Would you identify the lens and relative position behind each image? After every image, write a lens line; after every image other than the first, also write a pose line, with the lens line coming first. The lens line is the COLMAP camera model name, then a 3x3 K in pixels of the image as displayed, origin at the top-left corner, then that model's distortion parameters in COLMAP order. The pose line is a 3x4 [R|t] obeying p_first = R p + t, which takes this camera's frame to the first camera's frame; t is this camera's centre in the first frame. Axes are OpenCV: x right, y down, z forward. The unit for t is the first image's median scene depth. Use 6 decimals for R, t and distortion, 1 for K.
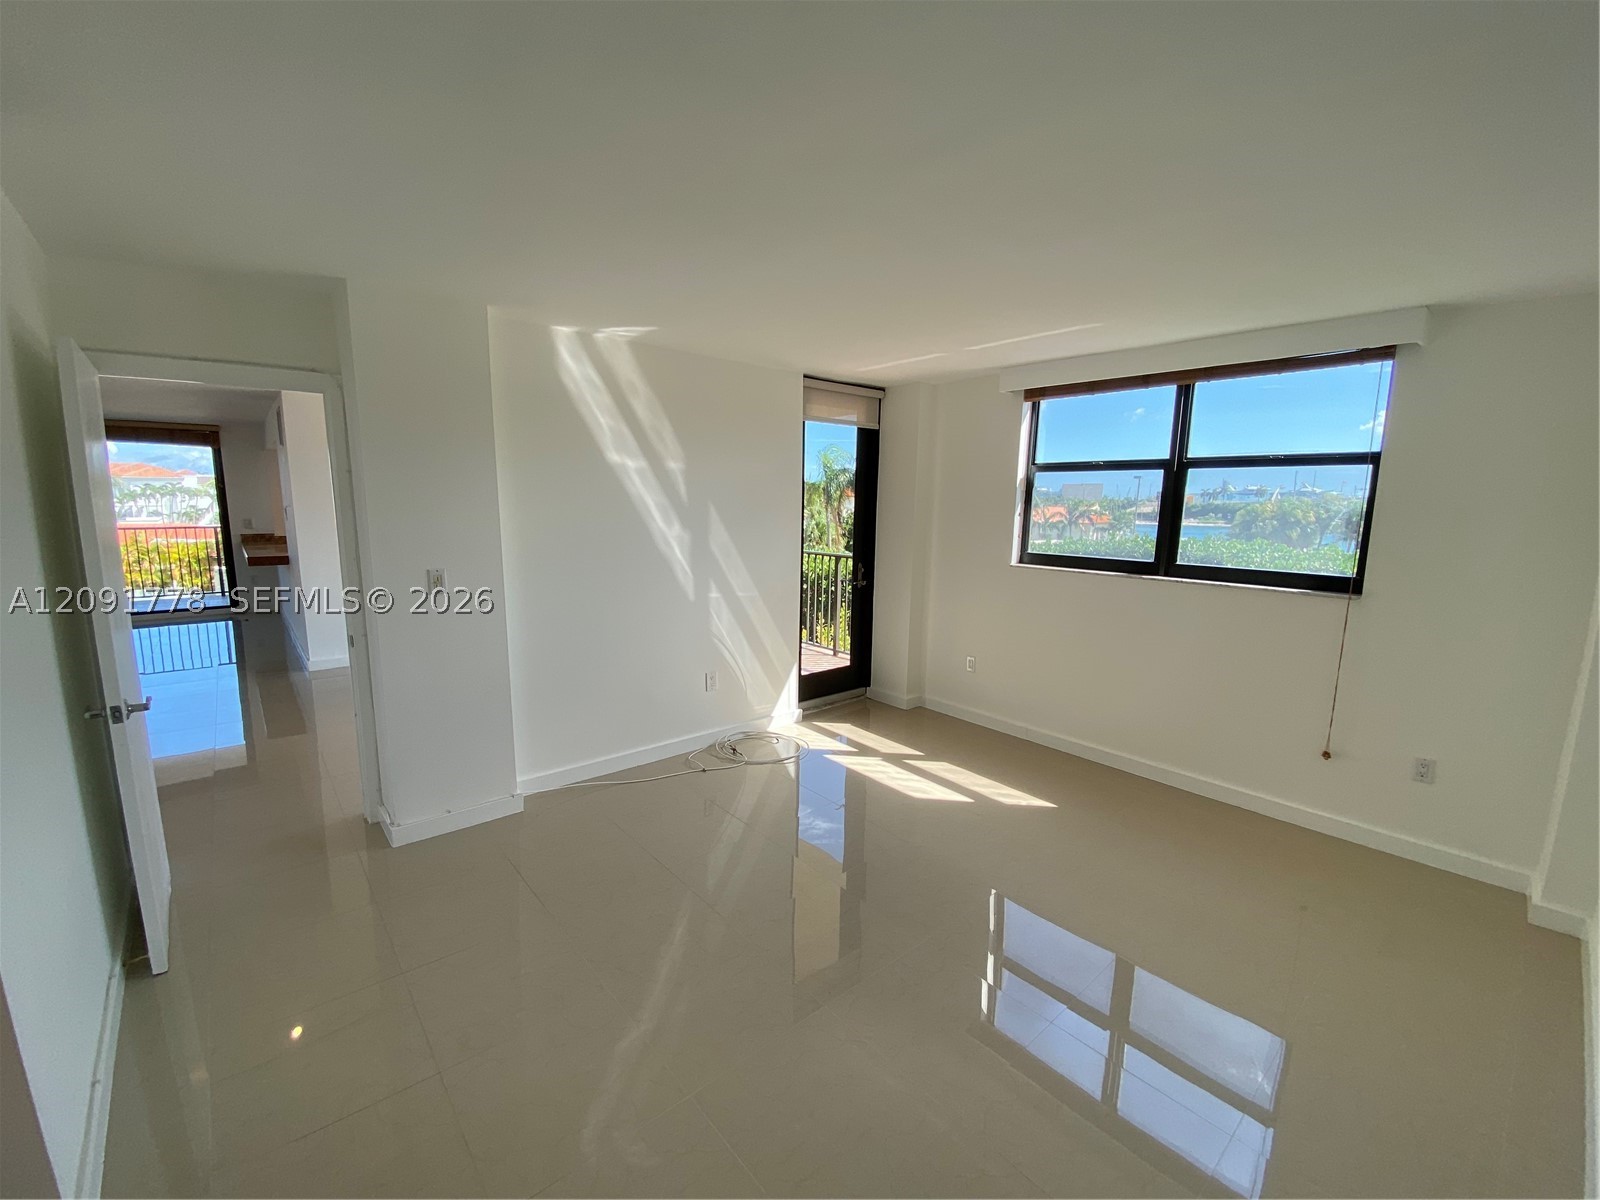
lens RADIAL K [[648.6, 0, 800.7], [0, 648.6, 606.2], [0, 0, 1]] dist [0.020185, -0.020092]
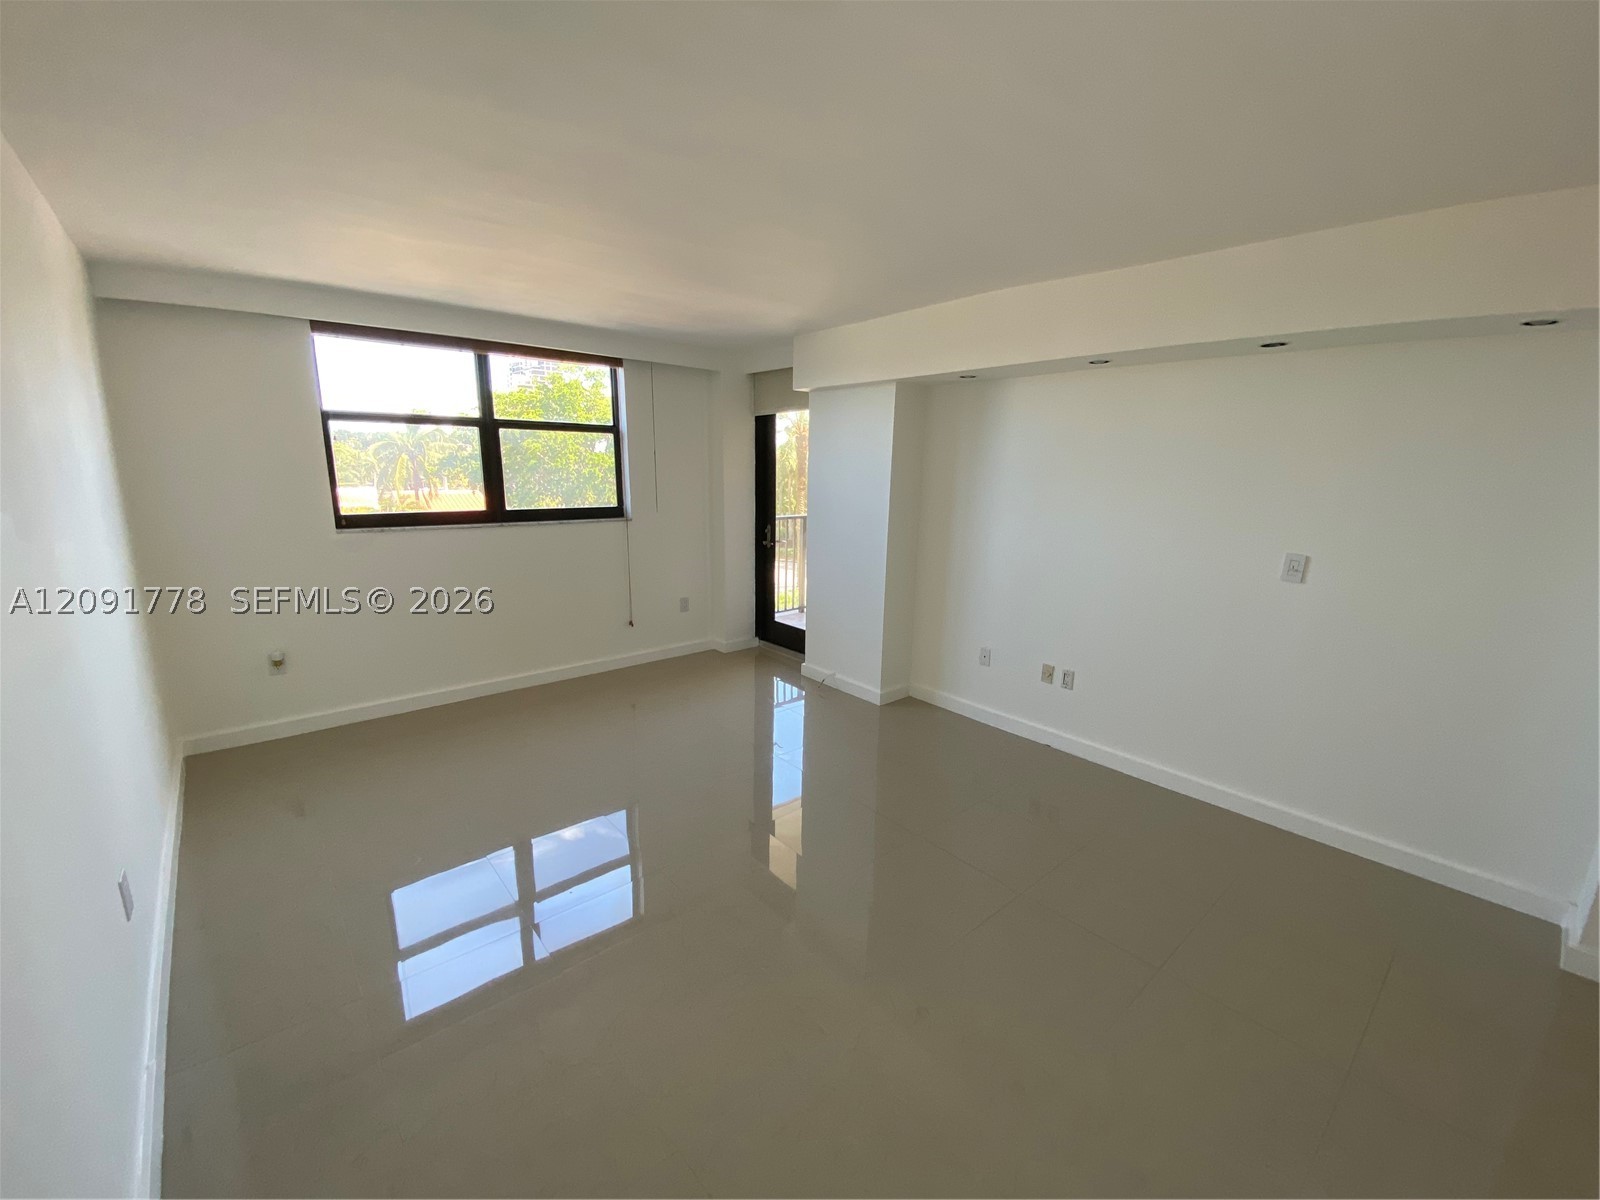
lens RADIAL K [[648.6, 0, 800.7], [0, 648.6, 606.2], [0, 0, 1]] dist [0.020185, -0.020092]
pose [[-0.033215, -0.234832, 0.971468, -0.651693], [0.124849, 0.963416, 0.237155, -0.109770], [-0.991620, 0.129164, -0.002681, 0.493518]]
